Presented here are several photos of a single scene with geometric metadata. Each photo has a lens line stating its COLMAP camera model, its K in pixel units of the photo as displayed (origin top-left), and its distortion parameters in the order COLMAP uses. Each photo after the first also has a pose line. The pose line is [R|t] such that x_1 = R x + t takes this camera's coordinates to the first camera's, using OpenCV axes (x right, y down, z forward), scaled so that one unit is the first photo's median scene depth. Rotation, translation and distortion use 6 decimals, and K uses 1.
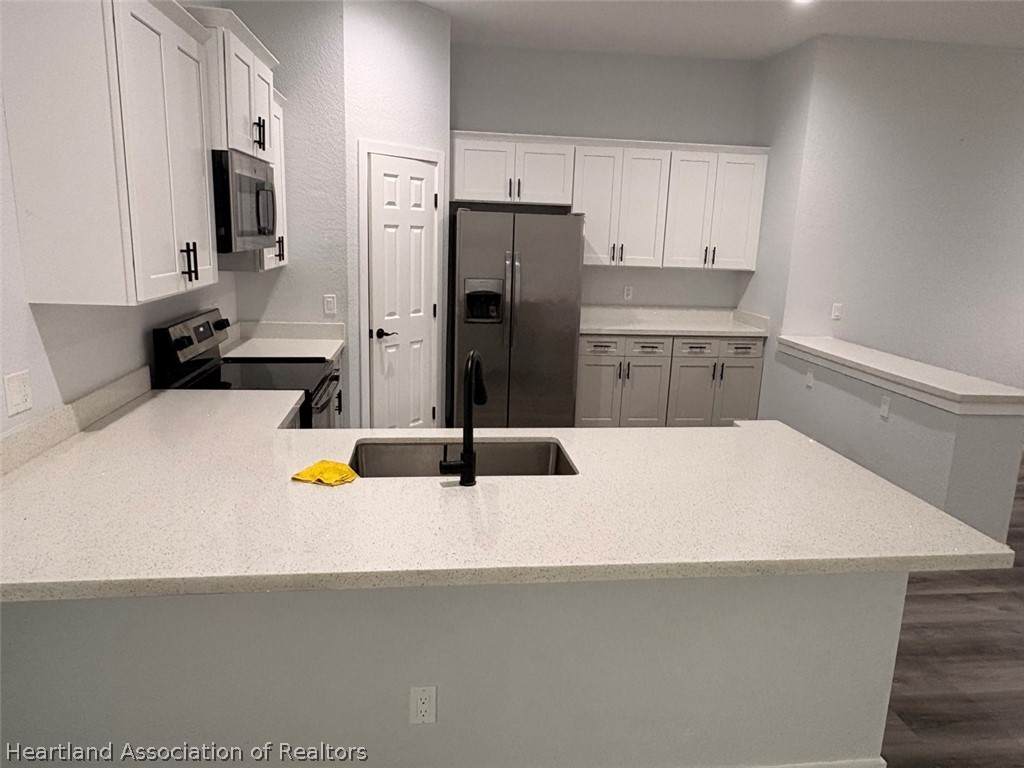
lens RADIAL K [[678.4, 0, 512.0], [0, 678.4, 384.0], [0, 0, 1]] dist [0.002553, 0.003282]
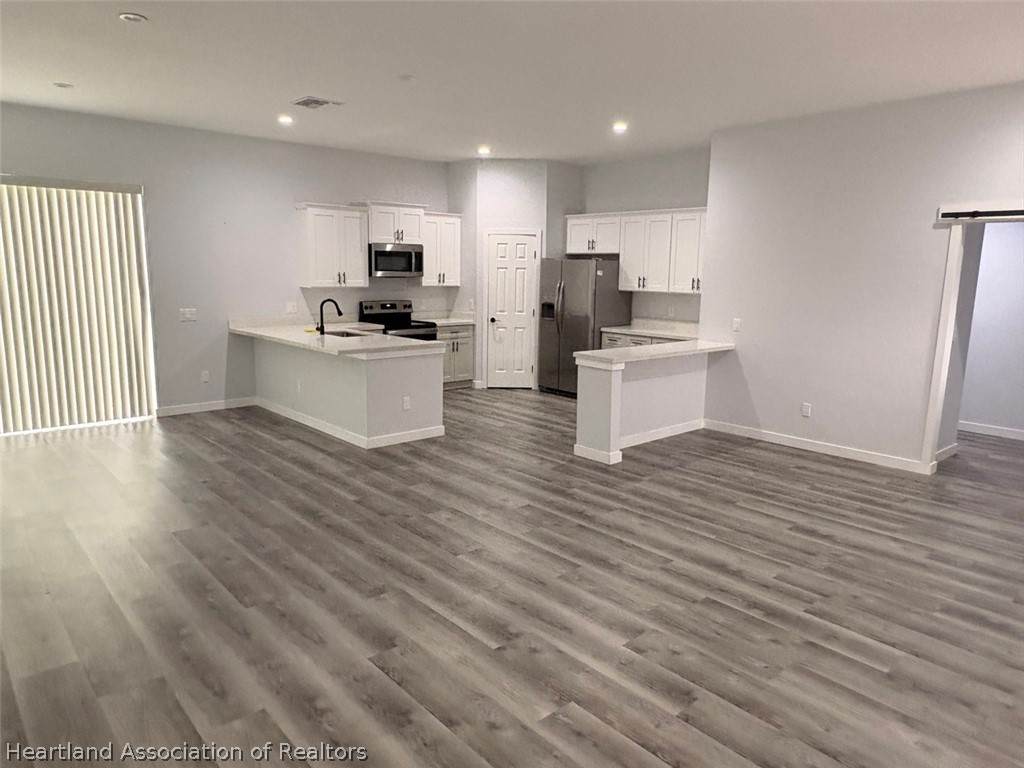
lens RADIAL K [[678.4, 0, 512.0], [0, 678.4, 384.0], [0, 0, 1]] dist [0.002553, 0.003282]
pose [[0.566559, 0.114836, -0.815980, 1.314742], [-0.179872, 0.983597, 0.013534, 0.066177], [0.804150, 0.139104, 0.577922, -0.093052]]
